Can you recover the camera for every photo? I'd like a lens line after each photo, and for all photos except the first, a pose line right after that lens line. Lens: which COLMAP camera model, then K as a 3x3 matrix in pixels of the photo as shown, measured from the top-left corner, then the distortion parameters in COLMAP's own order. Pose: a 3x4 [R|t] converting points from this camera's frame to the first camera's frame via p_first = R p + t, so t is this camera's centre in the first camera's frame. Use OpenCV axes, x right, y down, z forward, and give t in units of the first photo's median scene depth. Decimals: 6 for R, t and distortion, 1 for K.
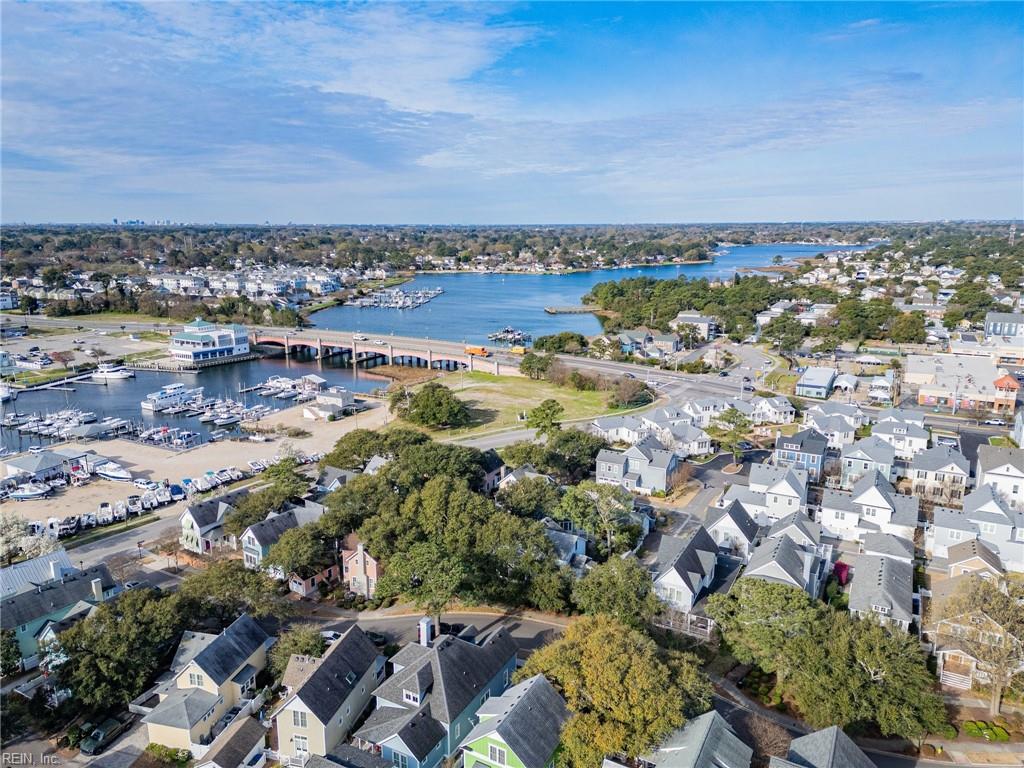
lens RADIAL K [[717.4, 0, 515.7], [0, 717.4, 378.9], [0, 0, 1]] dist [0.051361, -0.045326]
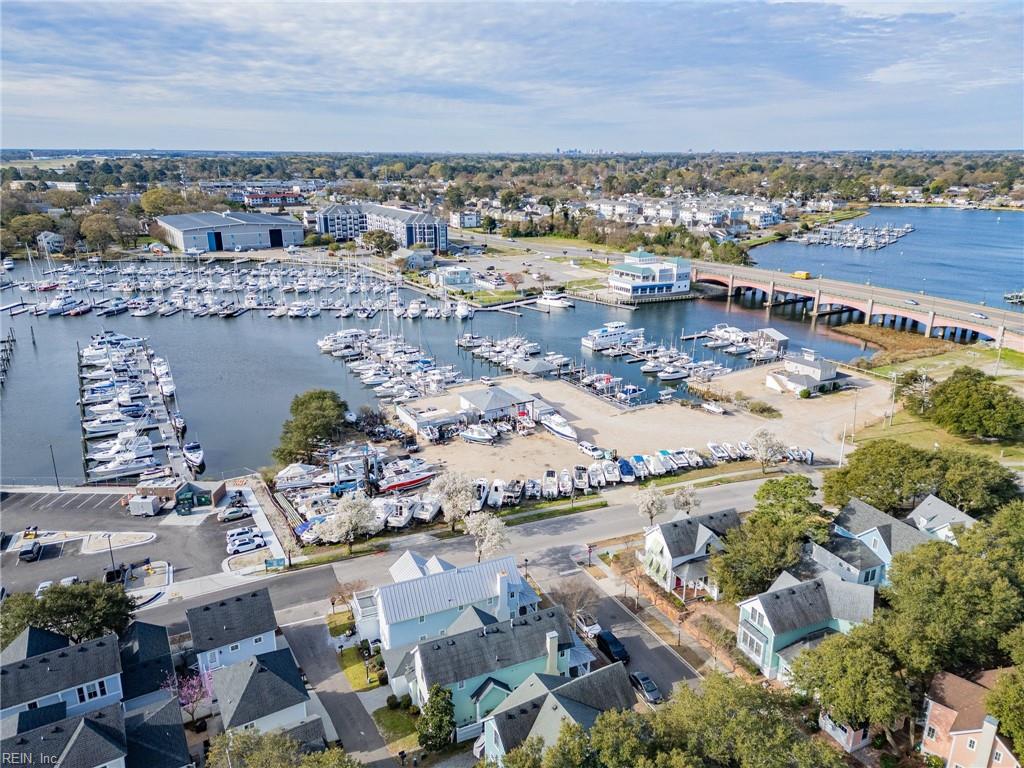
lens RADIAL K [[717.4, 0, 519.8], [0, 717.4, 393.2], [0, 0, 1]] dist [0.051361, -0.045326]
pose [[0.855993, 0.164719, -0.490045, -0.090402], [-0.109524, 0.984148, 0.139489, -0.013255], [0.505254, -0.065730, 0.860464, 0.120711]]
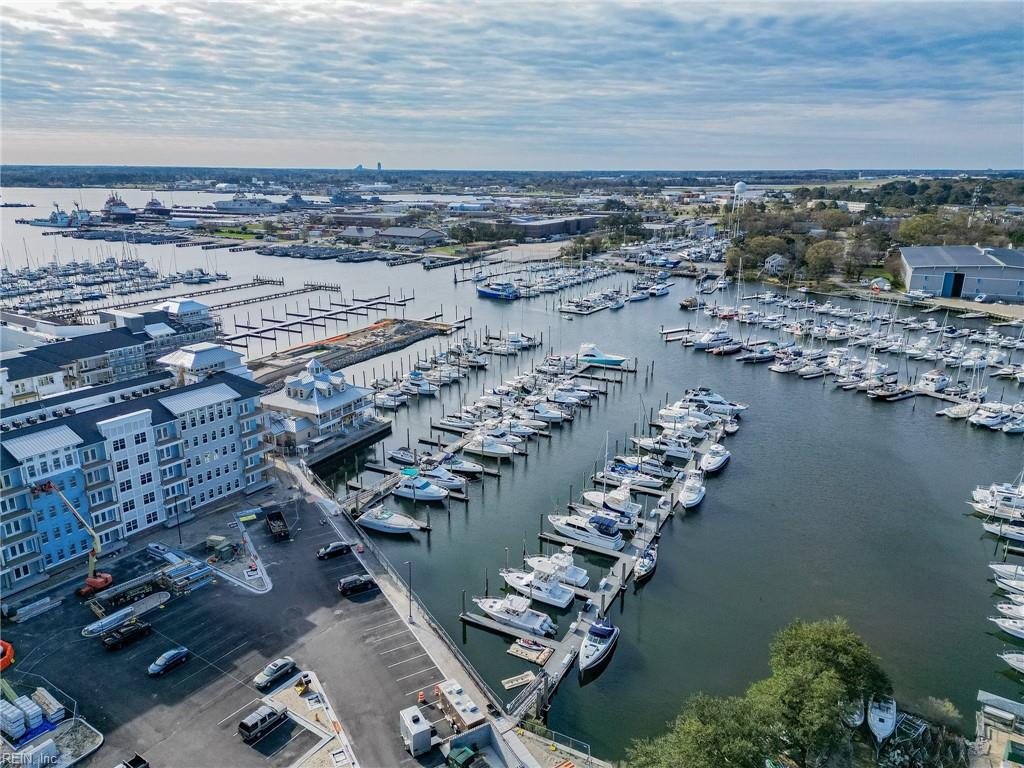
lens RADIAL K [[717.4, 0, 511.8], [0, 717.4, 376.3], [0, 0, 1]] dist [0.051361, -0.045326]
pose [[0.010406, 0.272890, -0.961989, -0.233016], [-0.209937, 0.941196, 0.264720, -0.057148], [0.977659, 0.199203, 0.067084, 0.328336]]
